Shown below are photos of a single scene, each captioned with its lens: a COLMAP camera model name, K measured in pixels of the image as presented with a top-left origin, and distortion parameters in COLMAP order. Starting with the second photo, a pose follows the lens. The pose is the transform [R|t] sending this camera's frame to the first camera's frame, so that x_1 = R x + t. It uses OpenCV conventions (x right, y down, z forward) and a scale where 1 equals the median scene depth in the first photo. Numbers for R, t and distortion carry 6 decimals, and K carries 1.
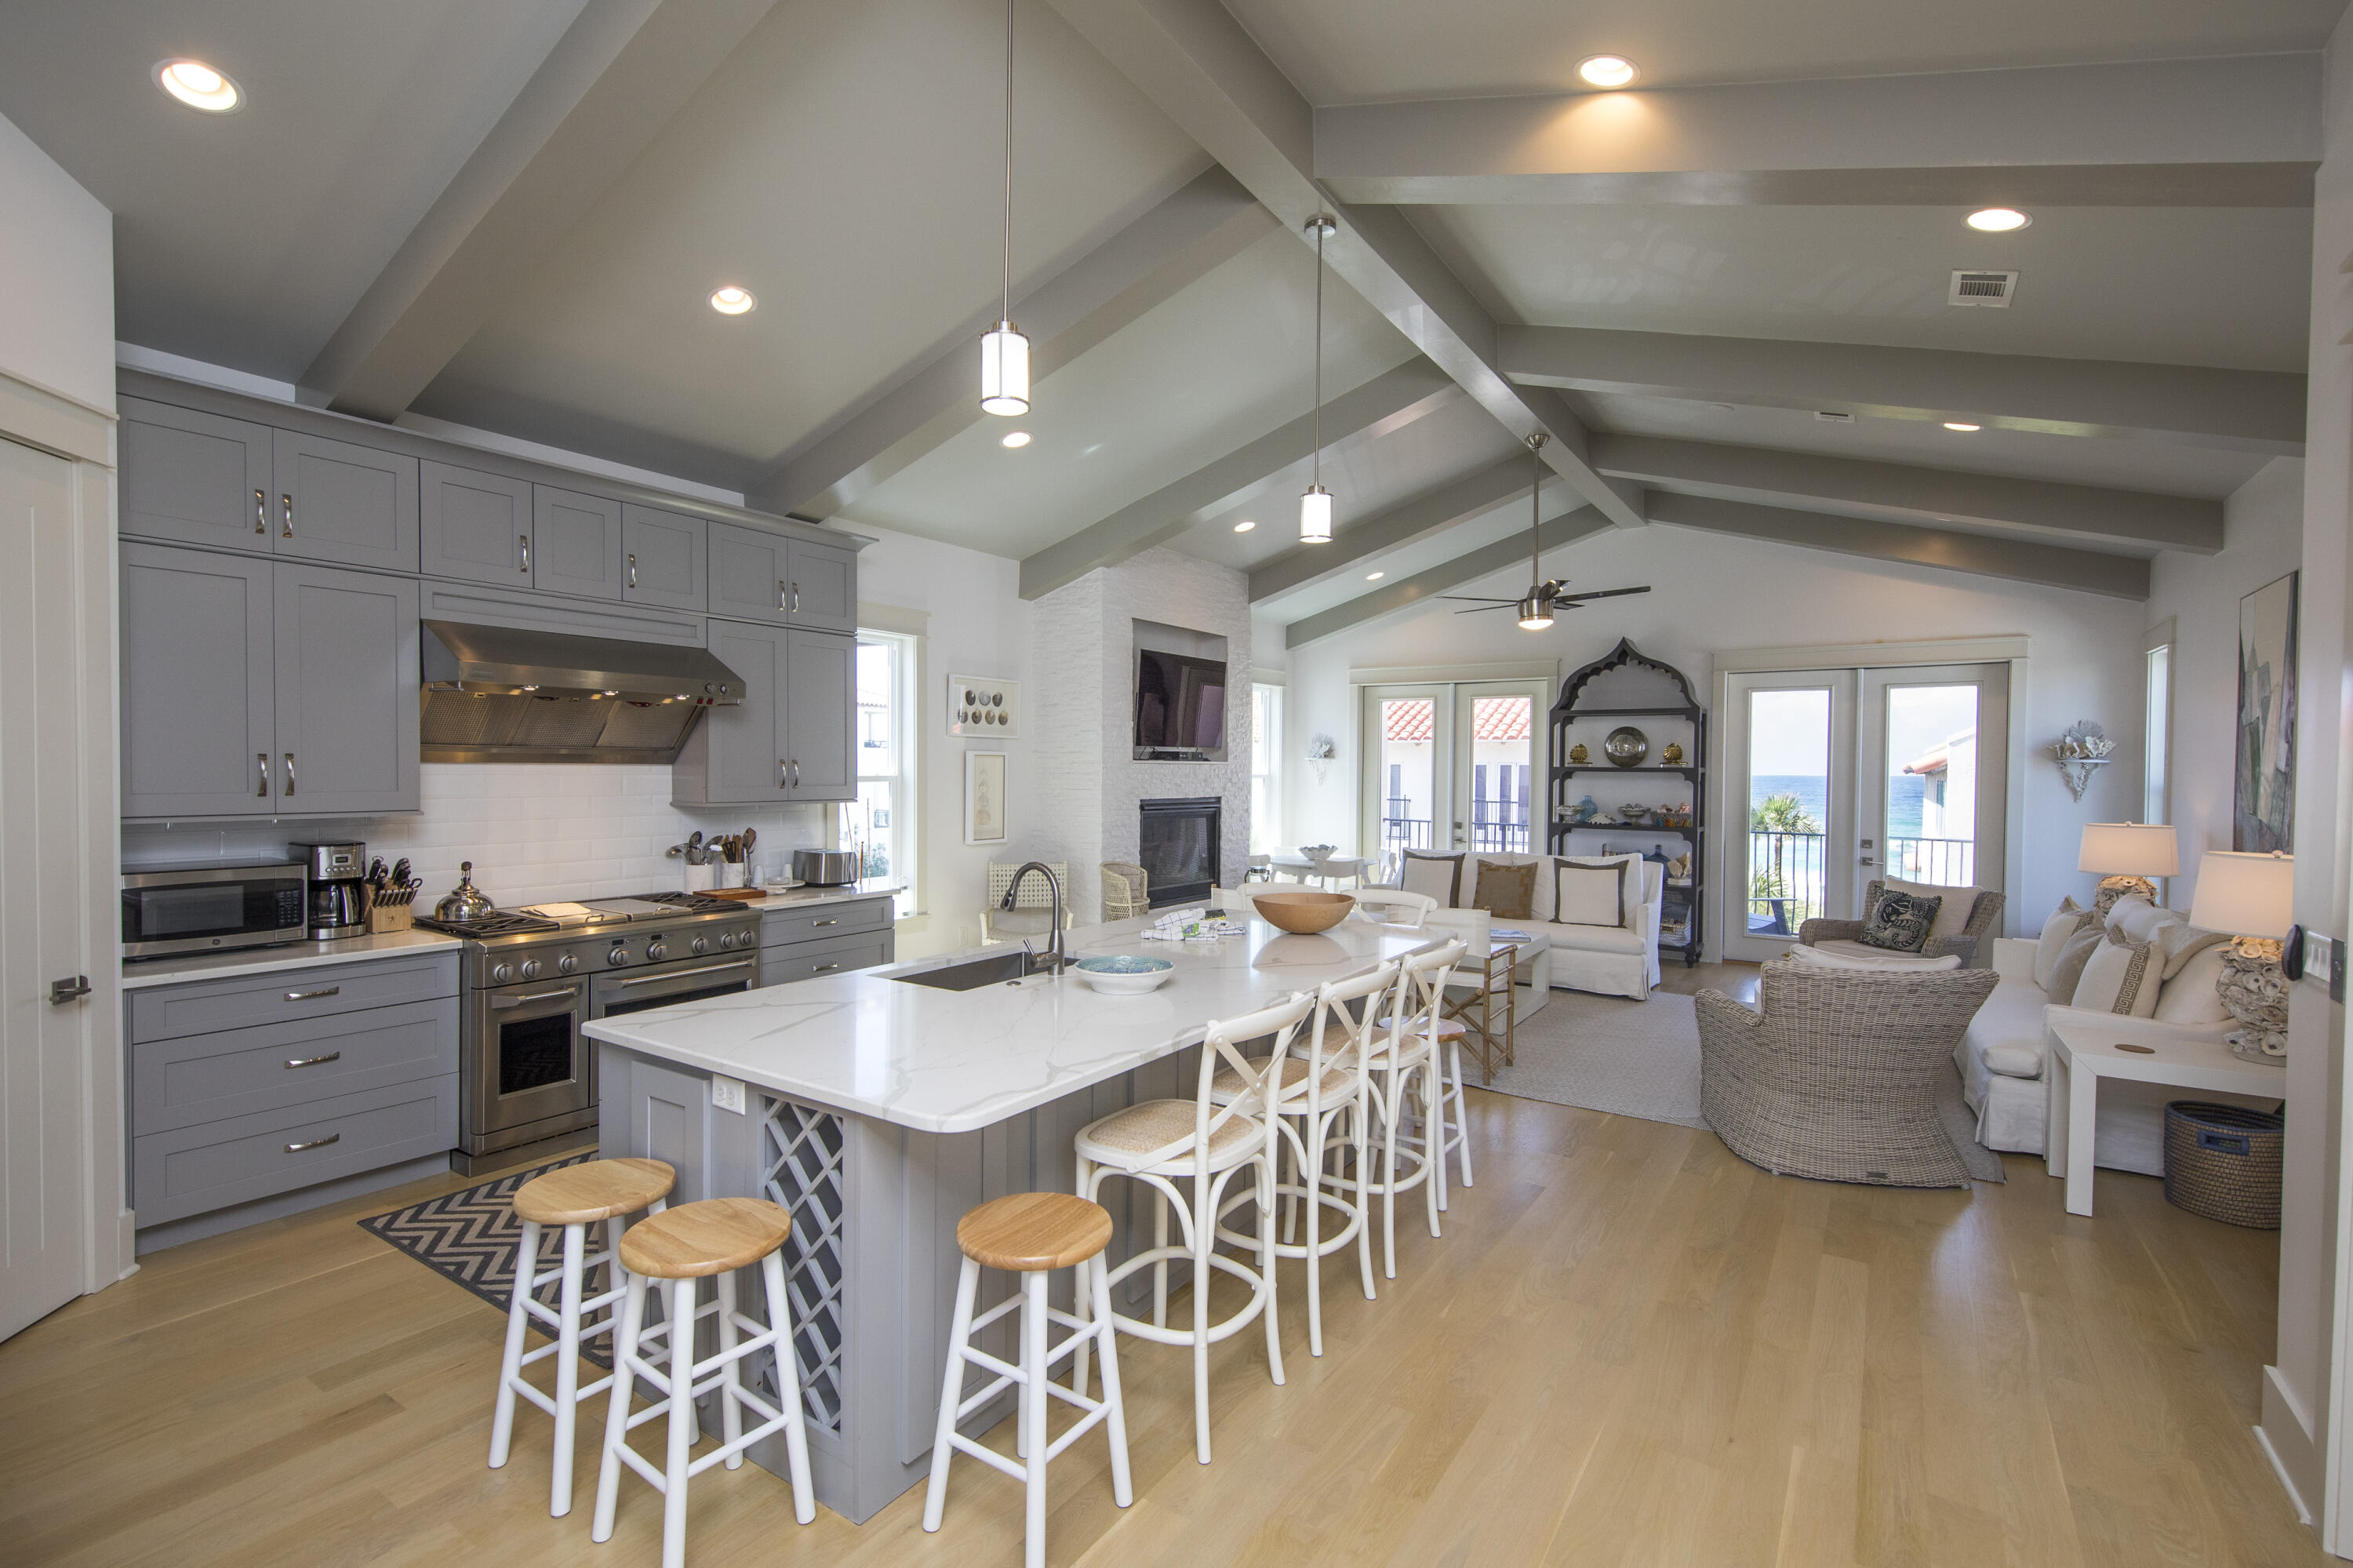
lens RADIAL K [[1048.4, 0, 1163.7], [0, 1048.4, 793.5], [0, 0, 1]] dist [0.017530, -0.000215]
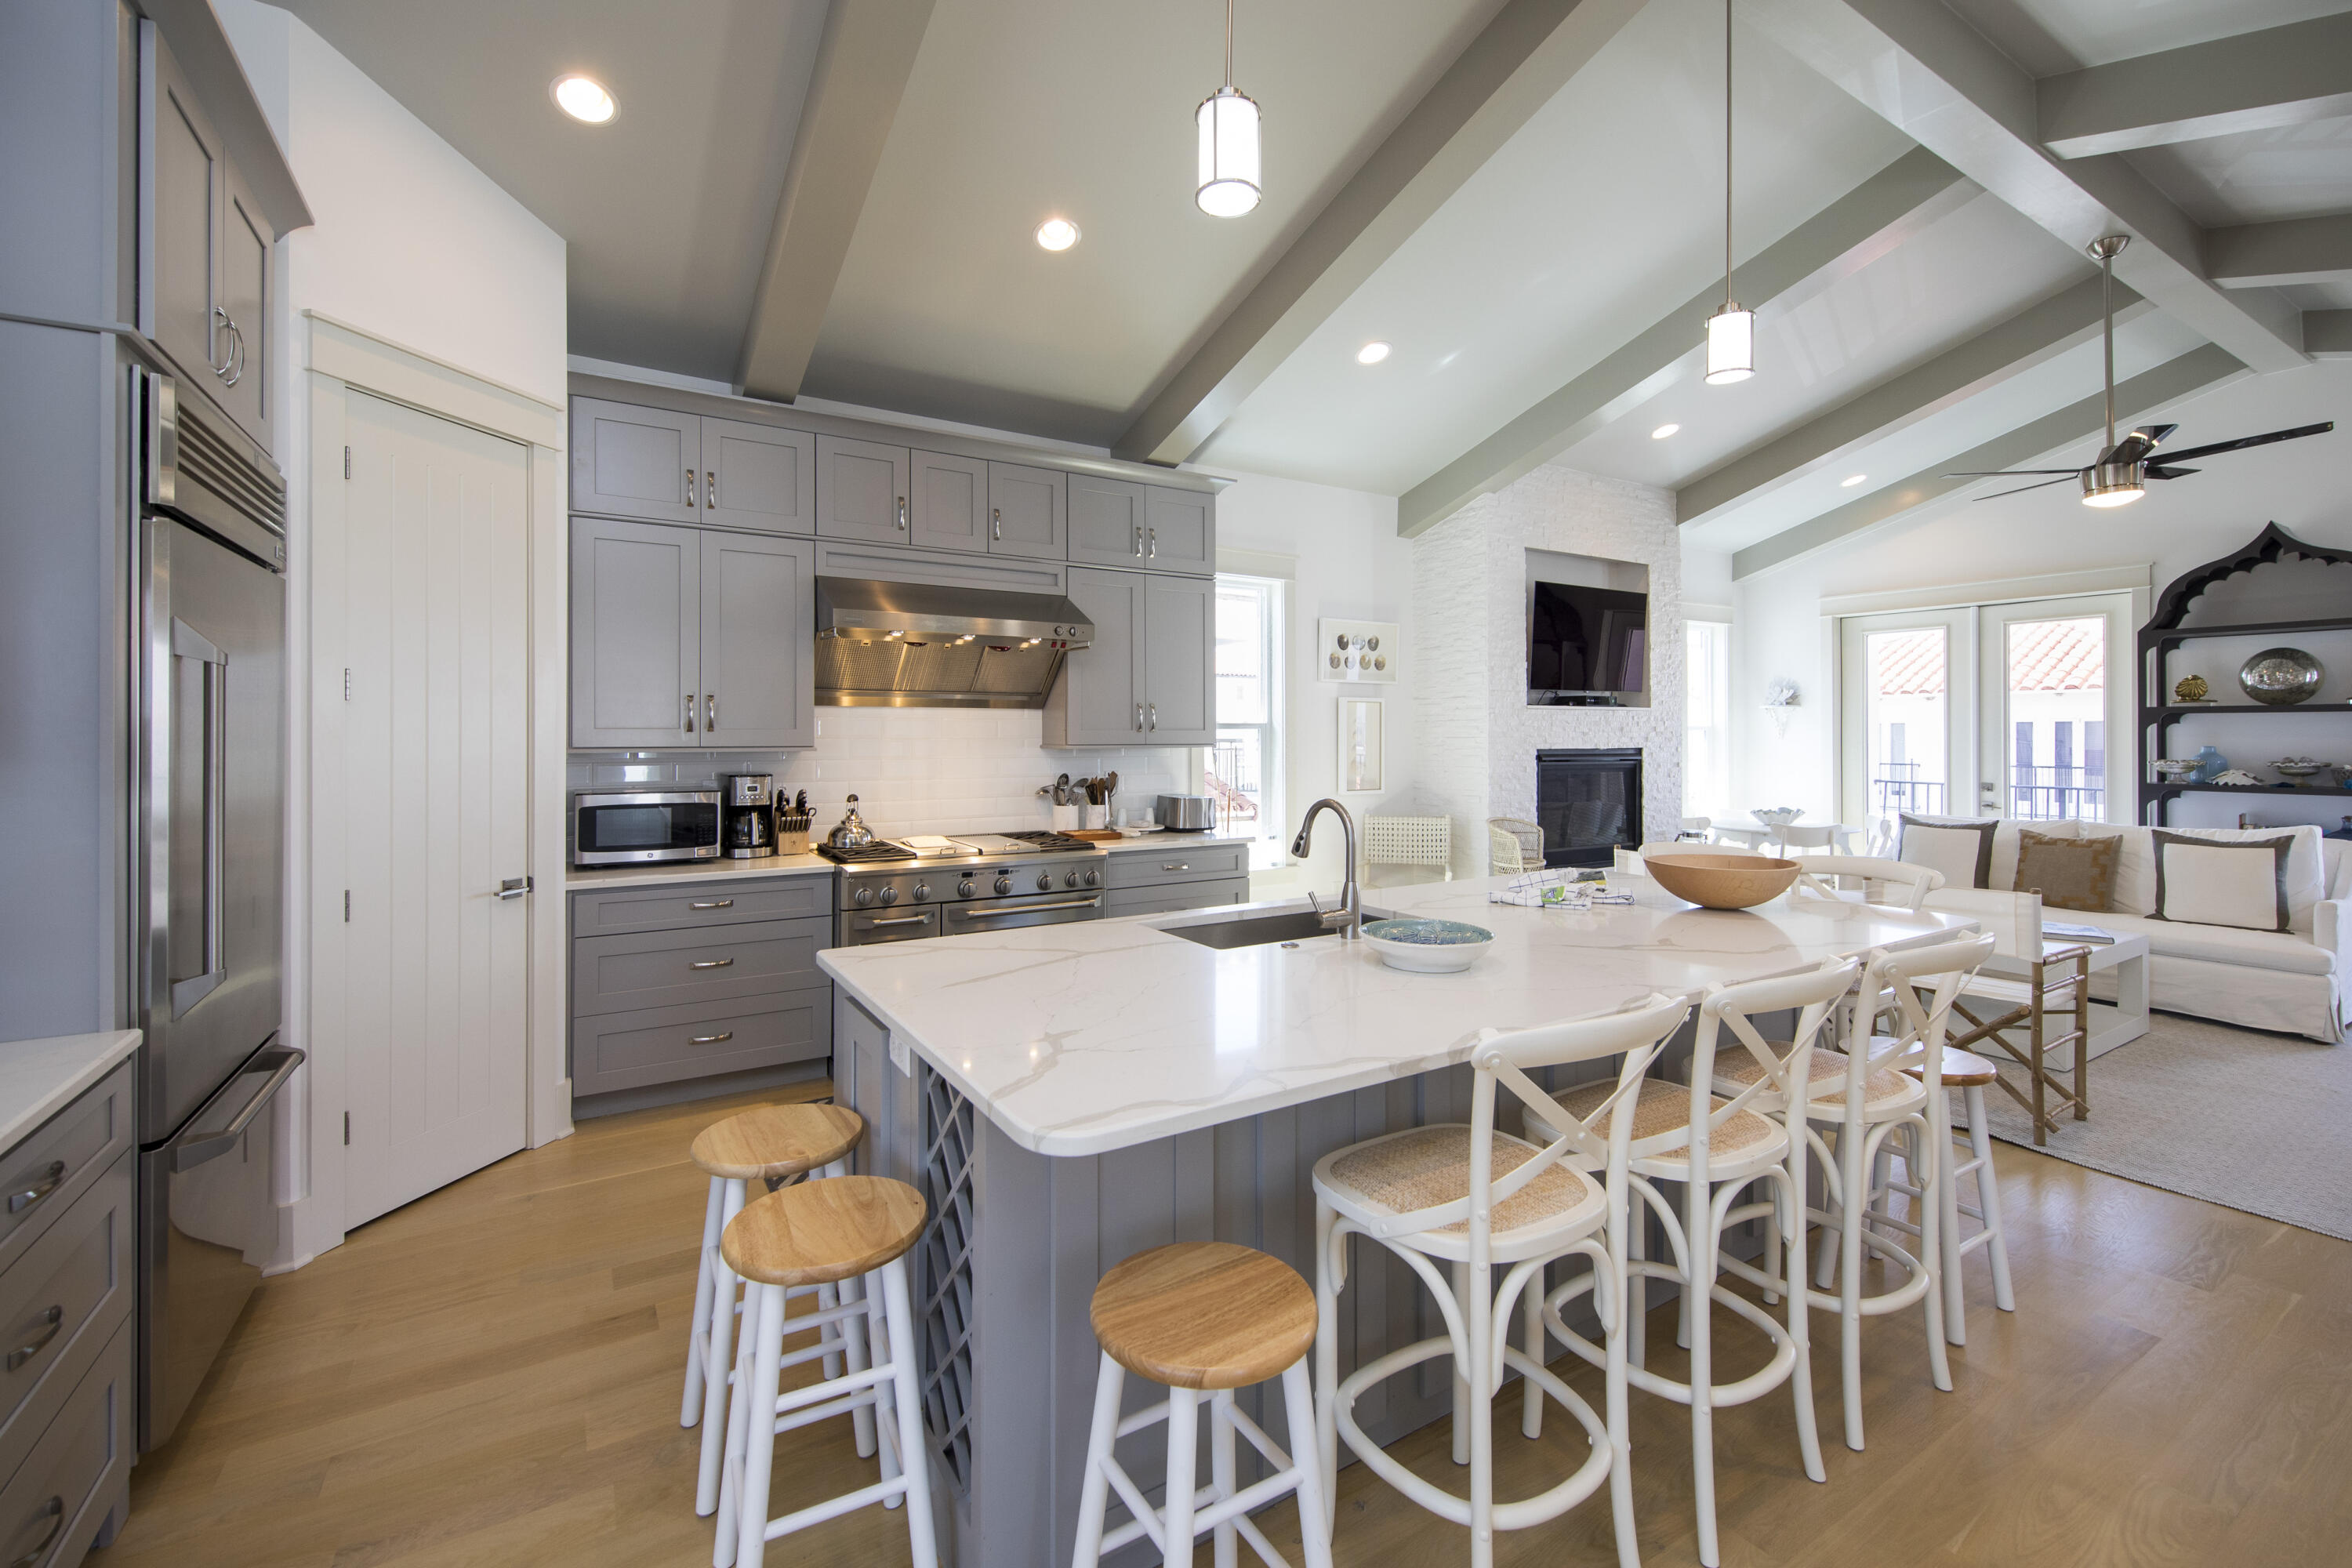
lens RADIAL K [[976.5, 0, 1177.4], [0, 976.5, 734.3], [0, 0, 1]] dist [0.012429, -0.004132]
pose [[0.913866, -0.010207, -0.405888, 0.045315], [-0.001002, 0.999624, -0.027395, 0.020433], [0.406015, 0.025442, 0.913512, 0.142538]]
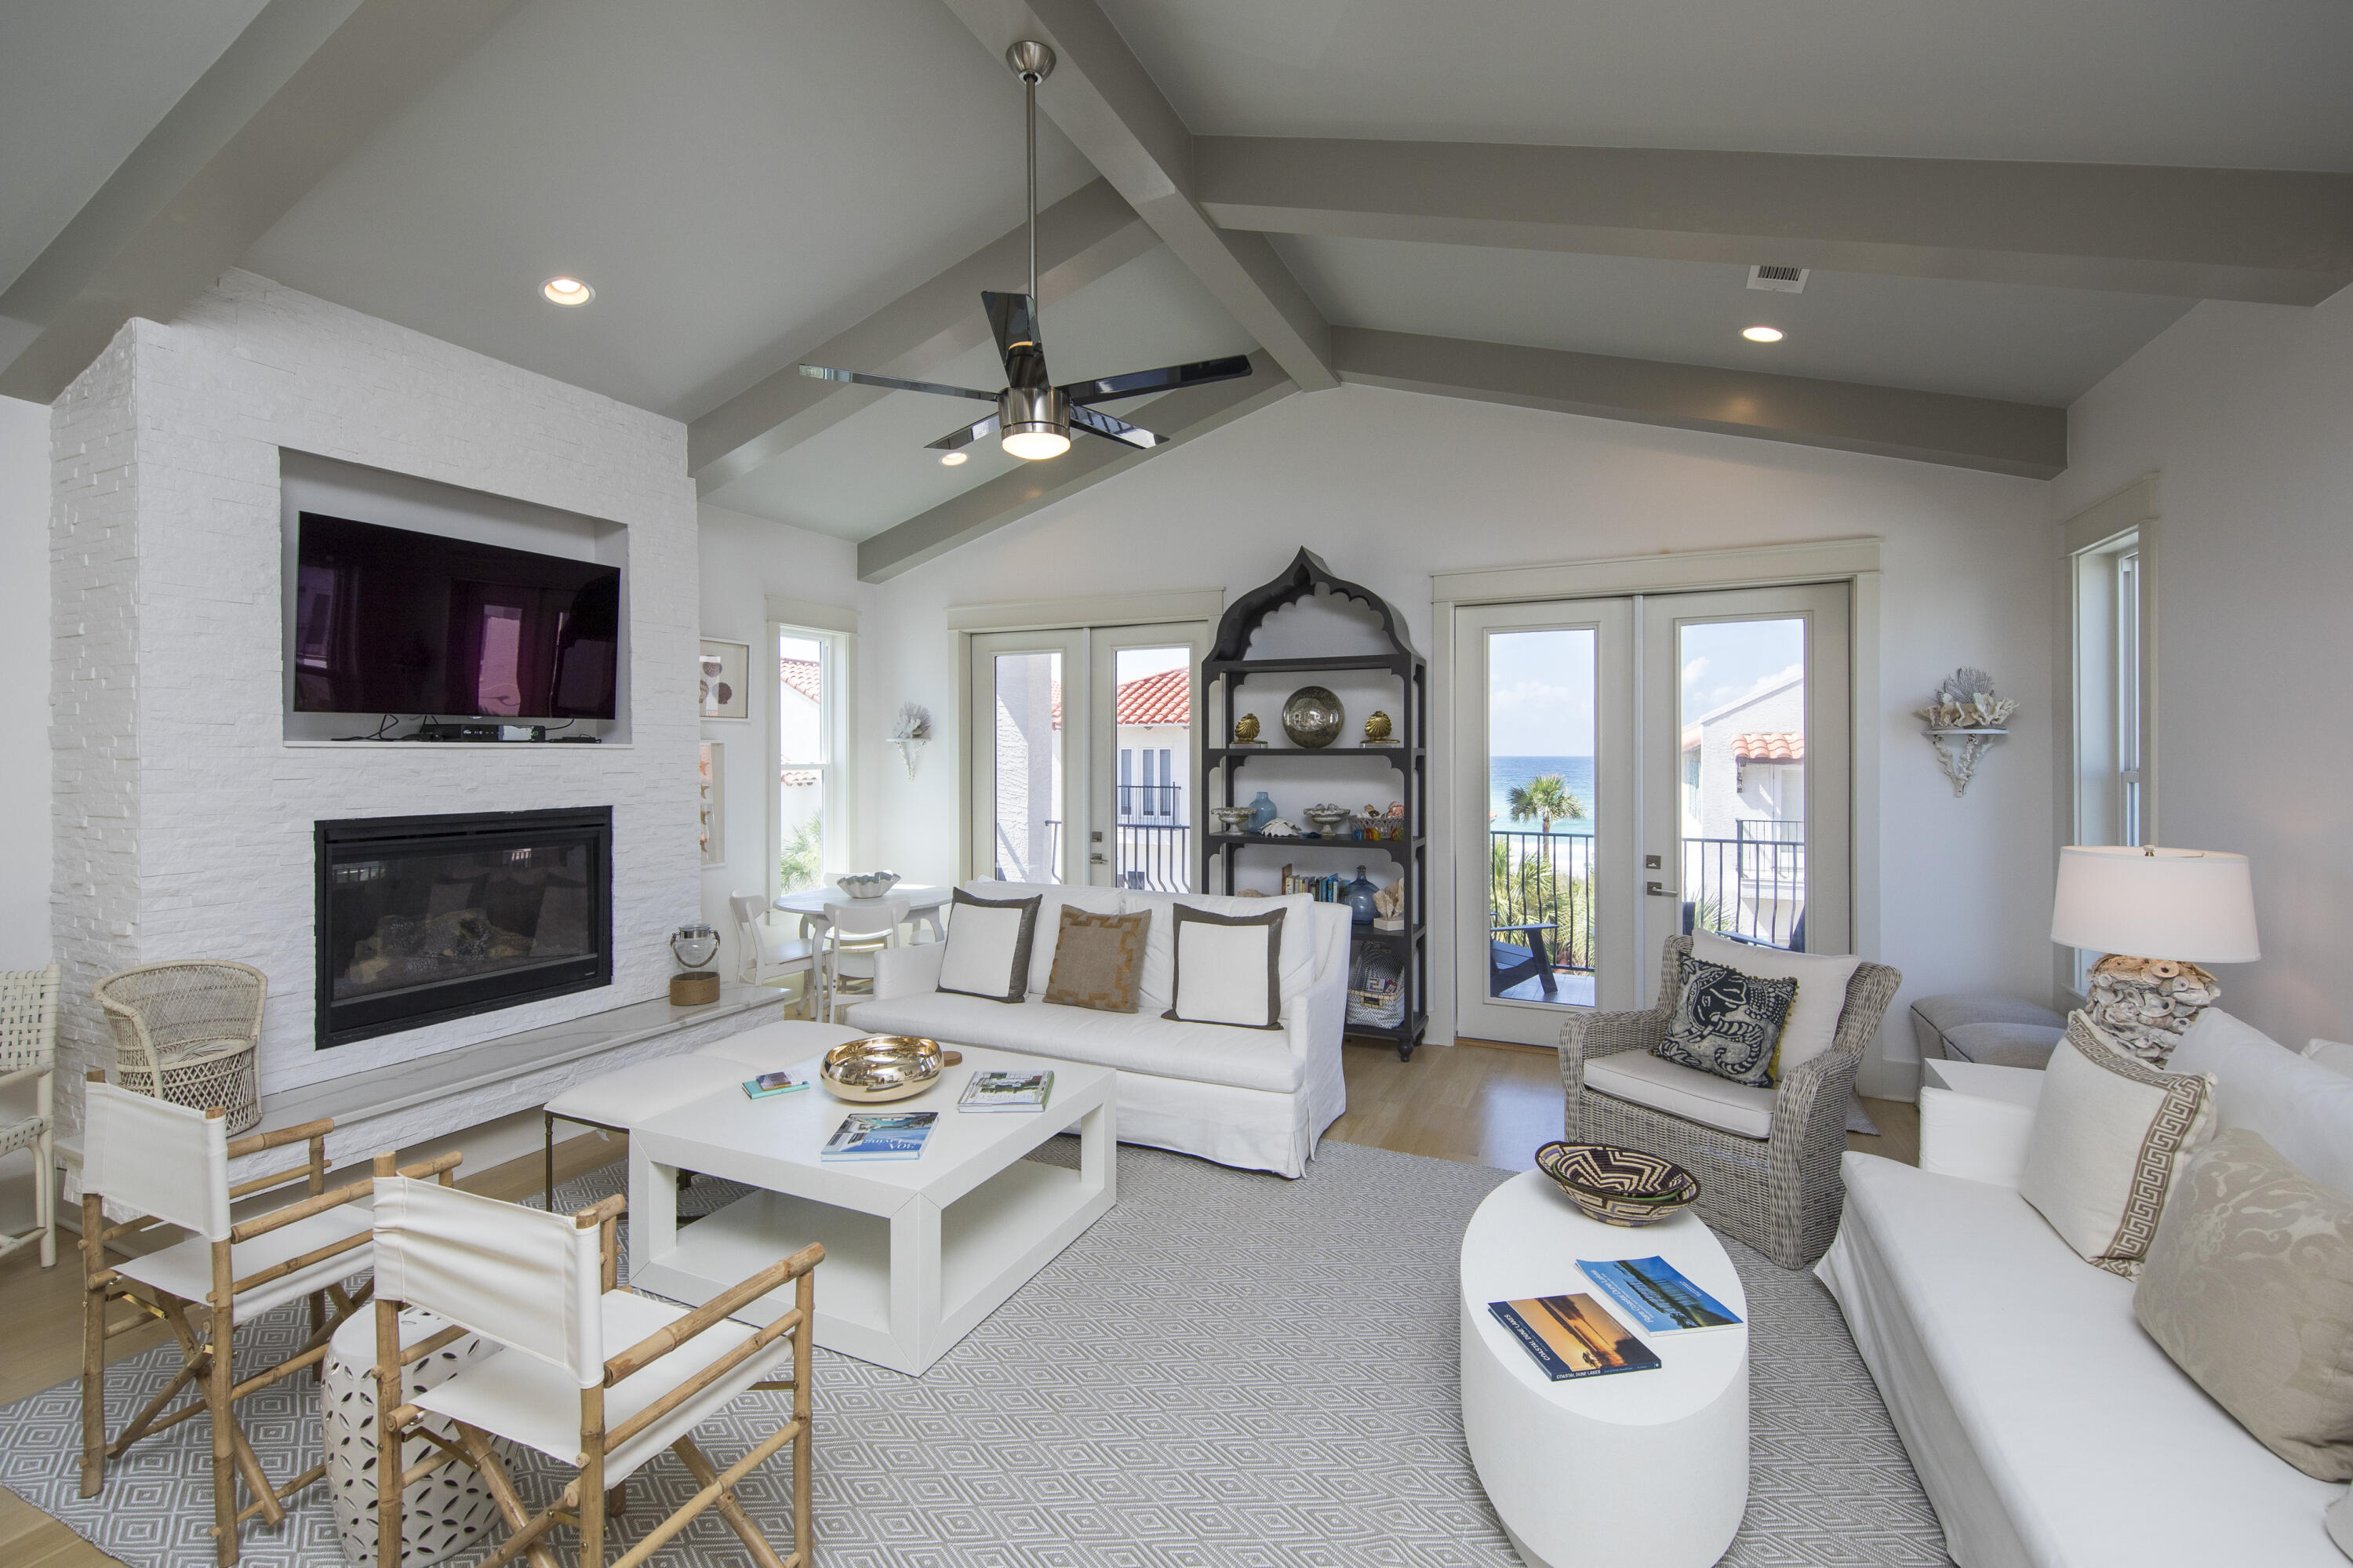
lens RADIAL K [[1003.5, 0, 1140.3], [0, 1003.5, 761.0], [0, 0, 1]] dist [-0.001403, -0.000140]
pose [[0.989769, -0.009584, 0.142355, 0.367316], [0.012297, 0.999759, -0.018193, -0.010768], [-0.142146, 0.019757, 0.989648, 0.598924]]
